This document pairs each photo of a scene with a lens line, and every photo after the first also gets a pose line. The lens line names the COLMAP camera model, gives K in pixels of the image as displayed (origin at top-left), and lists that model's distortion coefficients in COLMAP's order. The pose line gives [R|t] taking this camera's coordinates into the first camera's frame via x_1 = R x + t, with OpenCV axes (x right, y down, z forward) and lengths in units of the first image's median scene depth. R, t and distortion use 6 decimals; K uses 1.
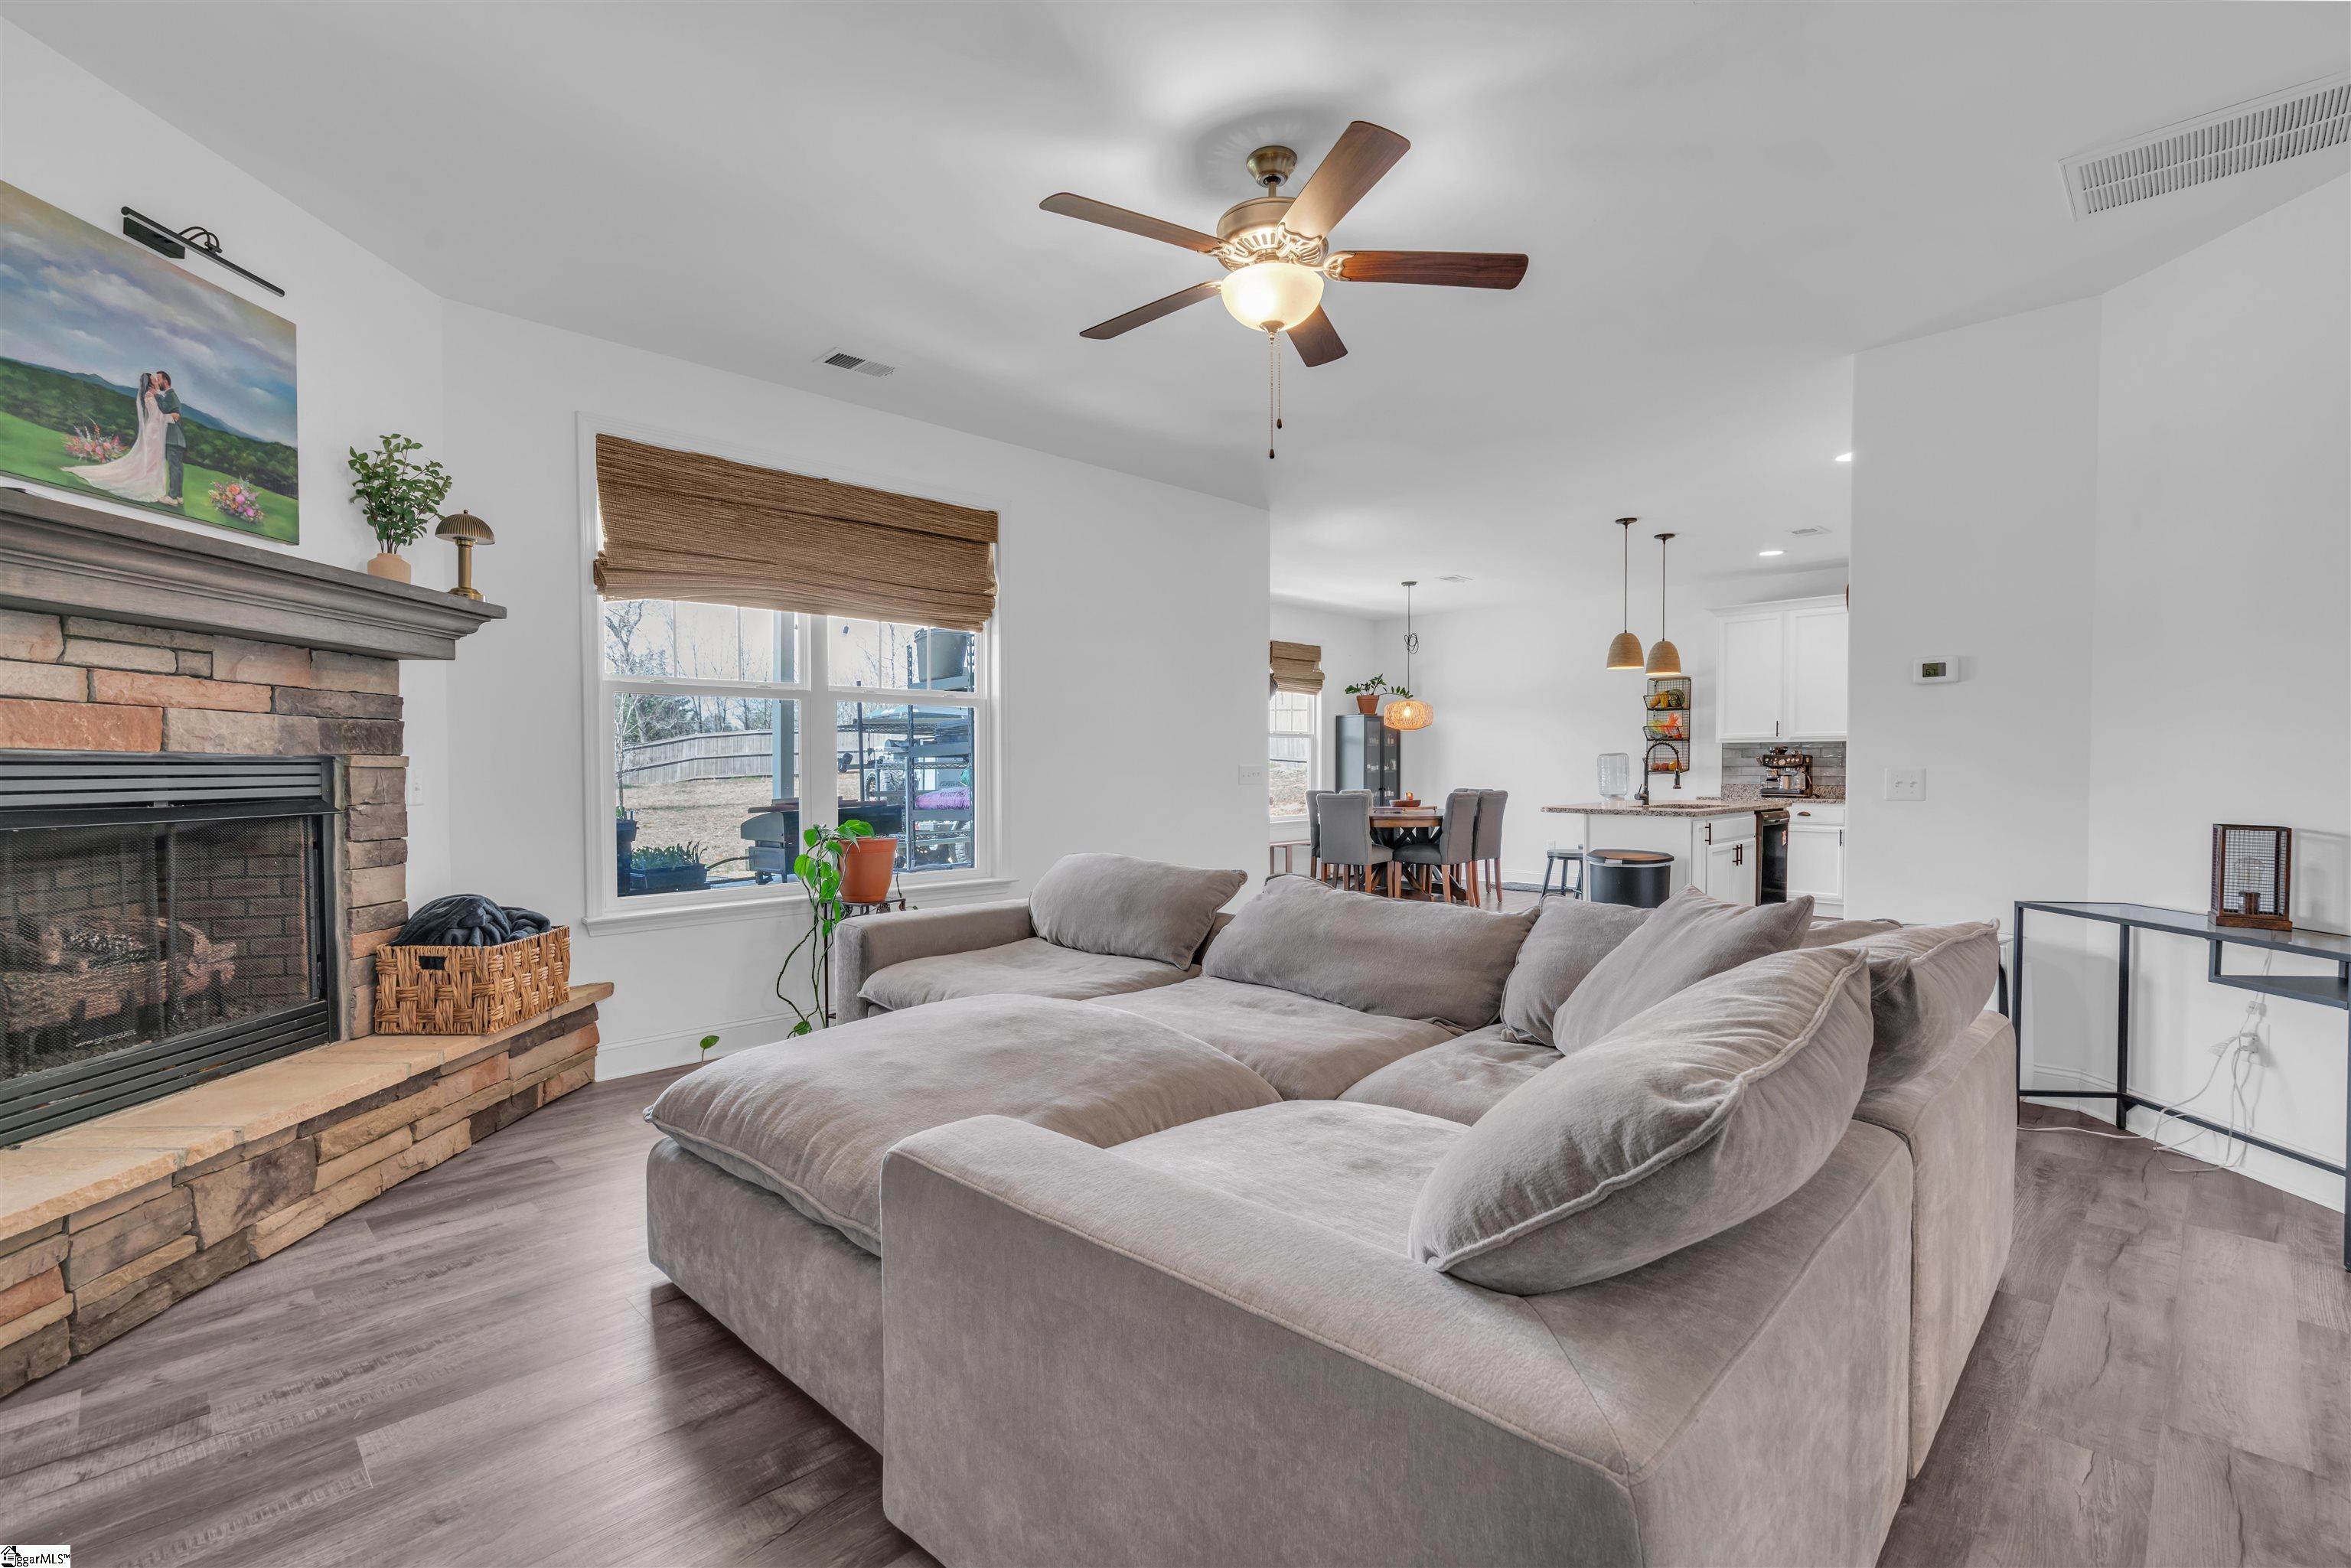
lens RADIAL K [[1062.8, 0, 1175.8], [0, 1062.8, 788.9], [0, 0, 1]] dist [-0.003162, 0.001183]
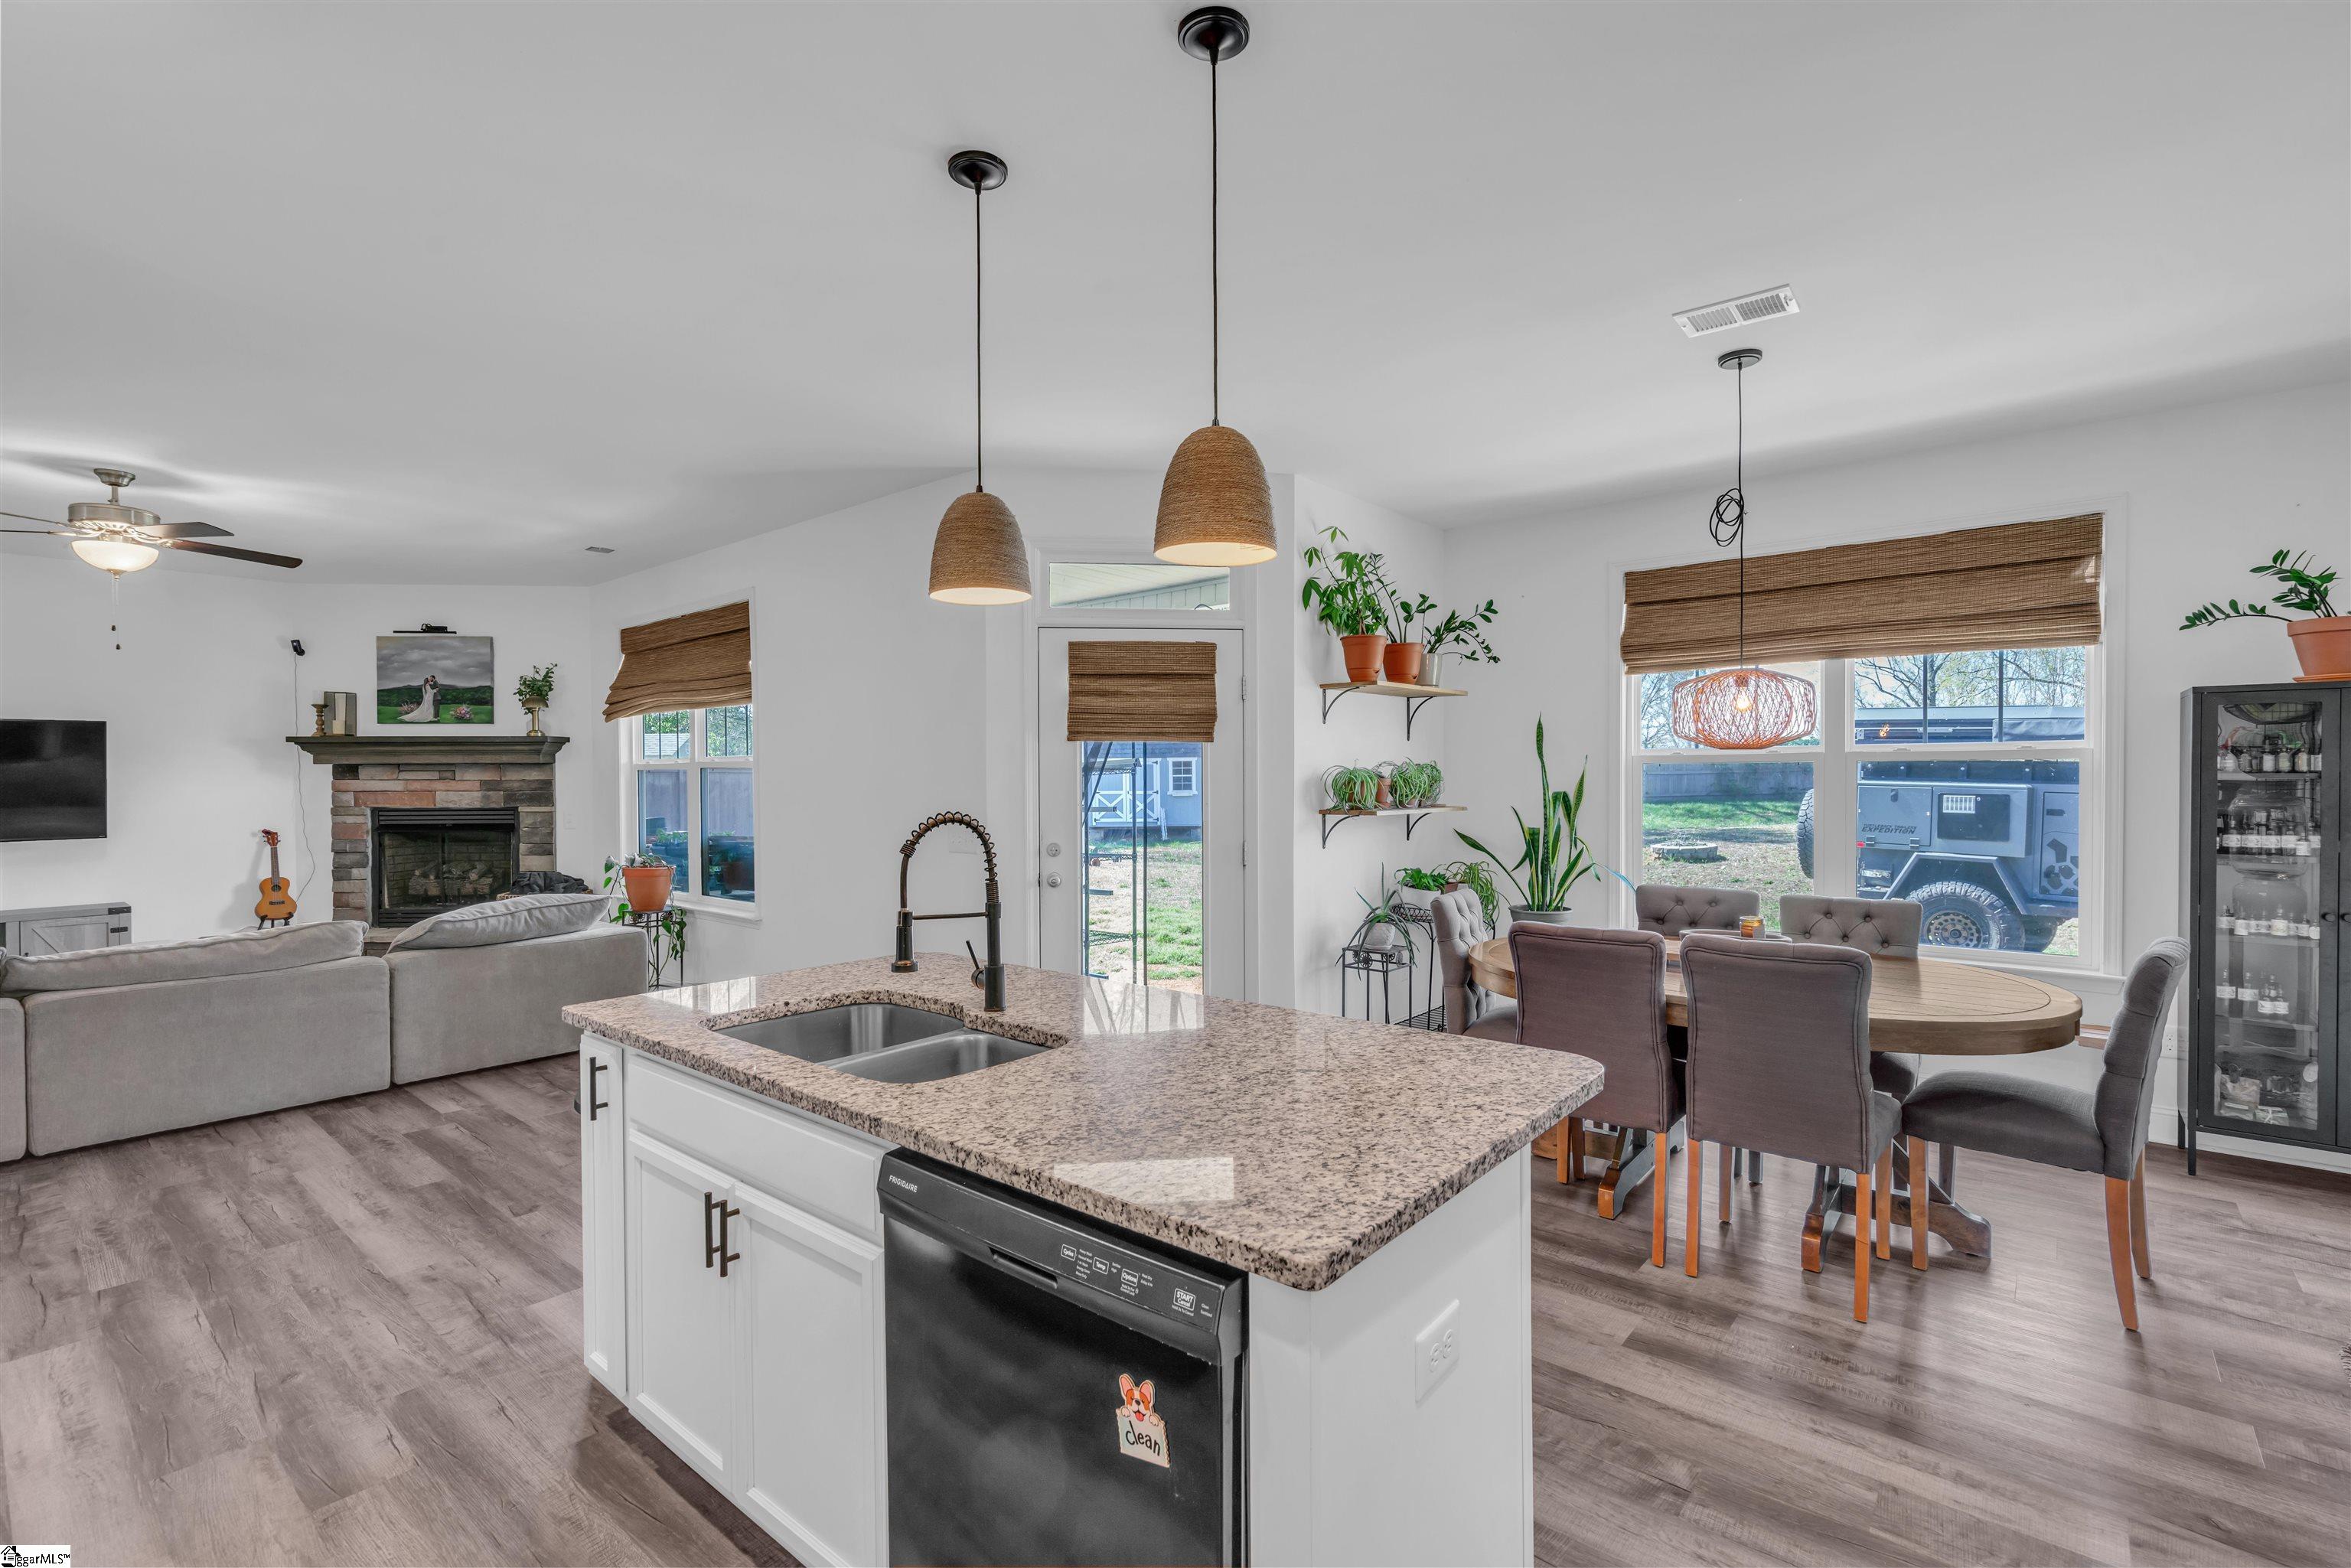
lens RADIAL K [[1062.8, 0, 1175.8], [0, 1062.8, 788.9], [0, 0, 1]] dist [-0.003162, 0.001183]
pose [[0.077864, 0.013094, -0.996878, 1.593678], [-0.017558, 0.999777, 0.011760, -0.117411], [0.996809, 0.016588, 0.078076, 2.134640]]
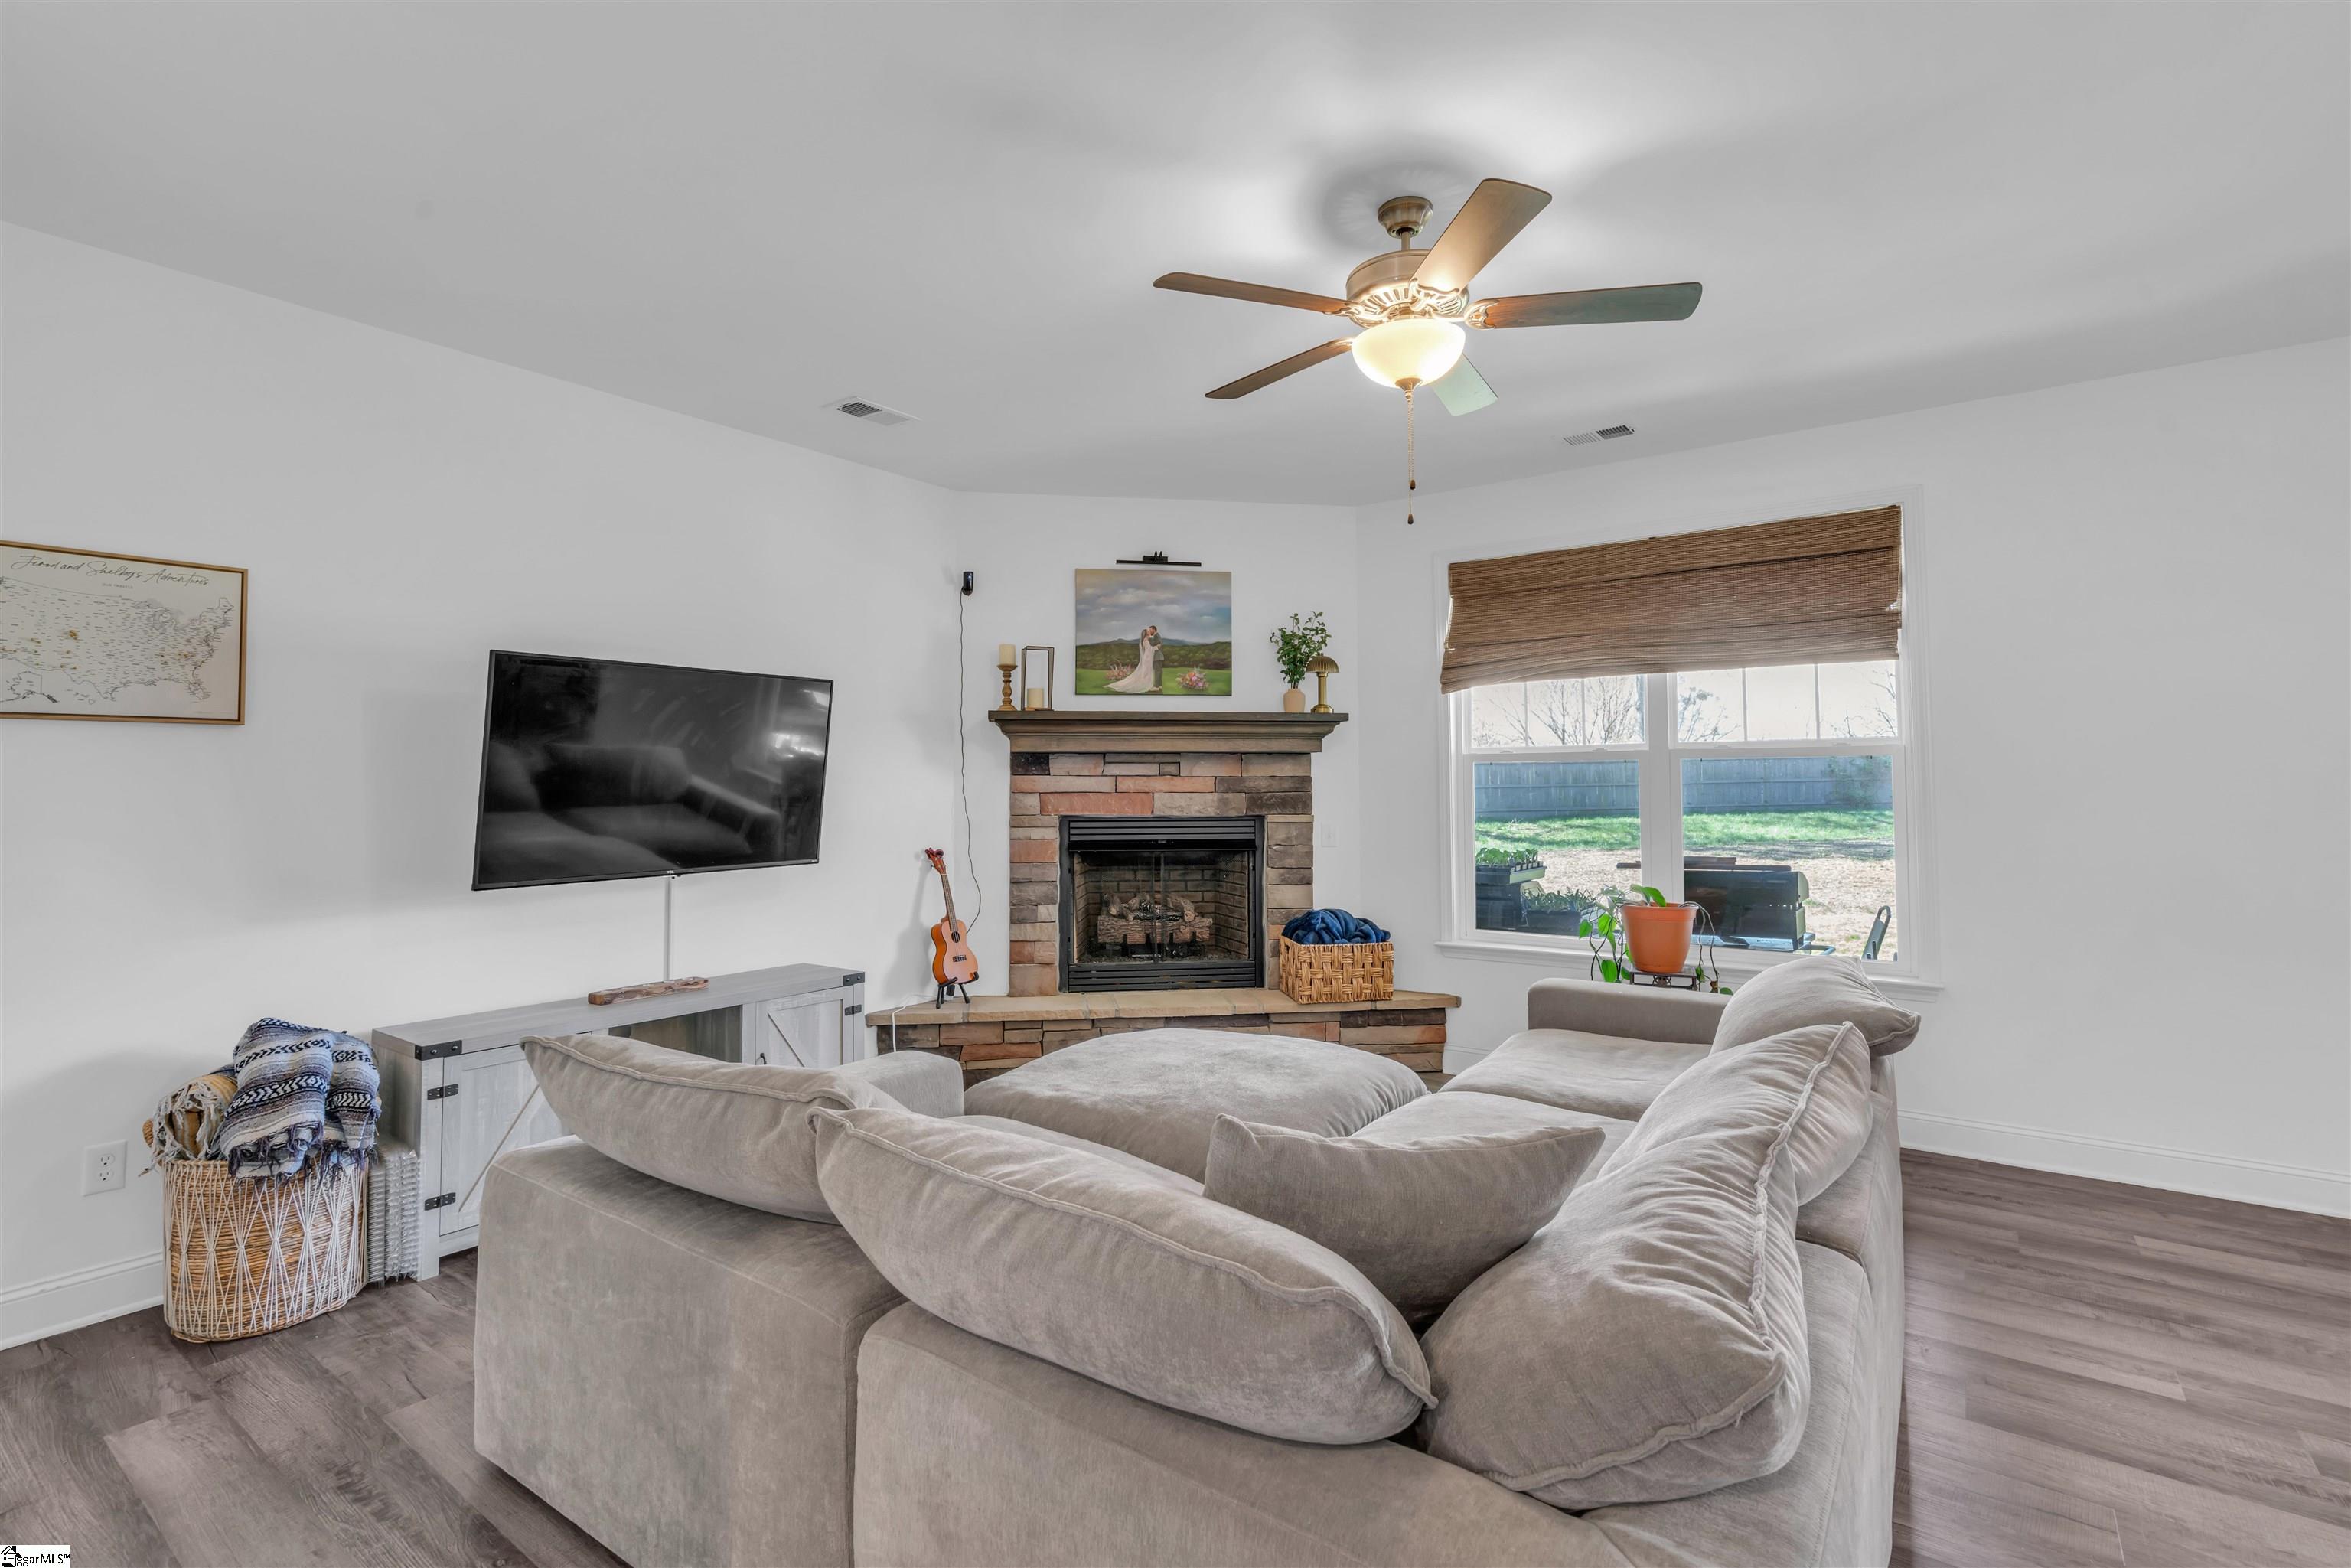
lens RADIAL K [[1090.6, 0, 1149.4], [0, 1090.6, 744.1], [0, 0, 1]] dist [-0.003139, -0.000340]
pose [[0.139950, -0.034811, -0.989546, 0.825271], [-0.019646, 0.999087, -0.037926, -0.069417], [0.989964, 0.024749, 0.139139, 0.542966]]
